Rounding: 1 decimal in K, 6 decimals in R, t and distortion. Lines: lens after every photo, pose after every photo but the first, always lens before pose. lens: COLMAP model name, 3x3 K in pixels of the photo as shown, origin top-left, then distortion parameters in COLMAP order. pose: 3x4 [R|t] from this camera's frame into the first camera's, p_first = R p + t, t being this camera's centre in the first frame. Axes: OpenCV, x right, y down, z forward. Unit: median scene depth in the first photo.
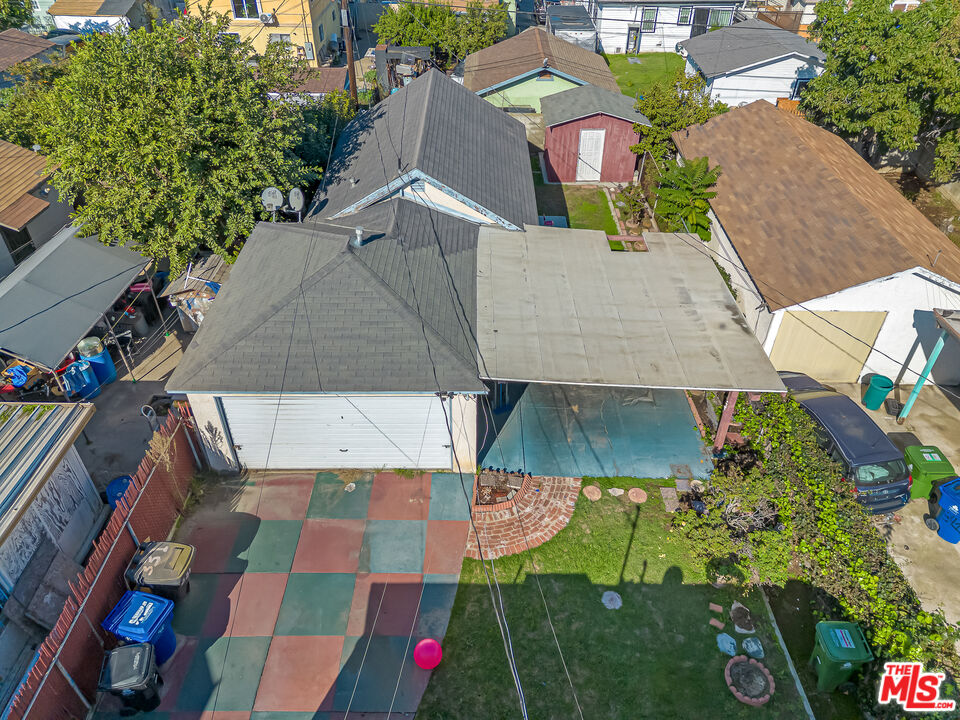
lens RADIAL K [[662.9, 0, 480.0], [0, 662.9, 360.0], [0, 0, 1]] dist [0.003714, 0.001377]
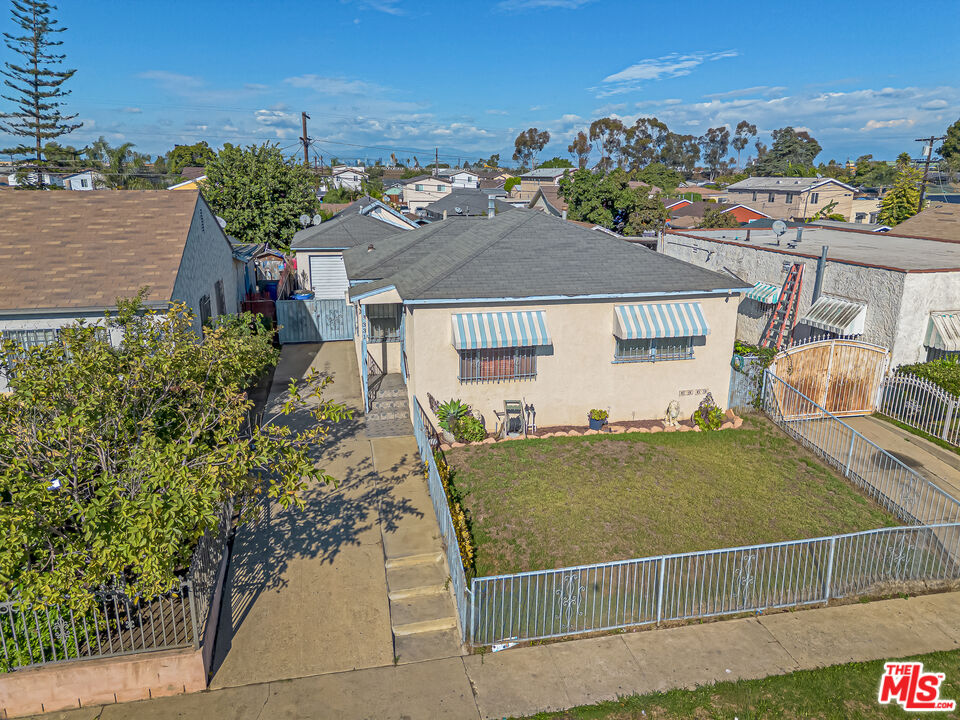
lens RADIAL K [[662.9, 0, 480.0], [0, 662.9, 360.0], [0, 0, 1]] dist [0.003714, 0.001377]
pose [[0.974128, -0.057513, 0.218554, -0.271411], [0.139691, 0.913439, -0.382250, 1.051703], [-0.177652, 0.402891, 0.897841, -0.790340]]
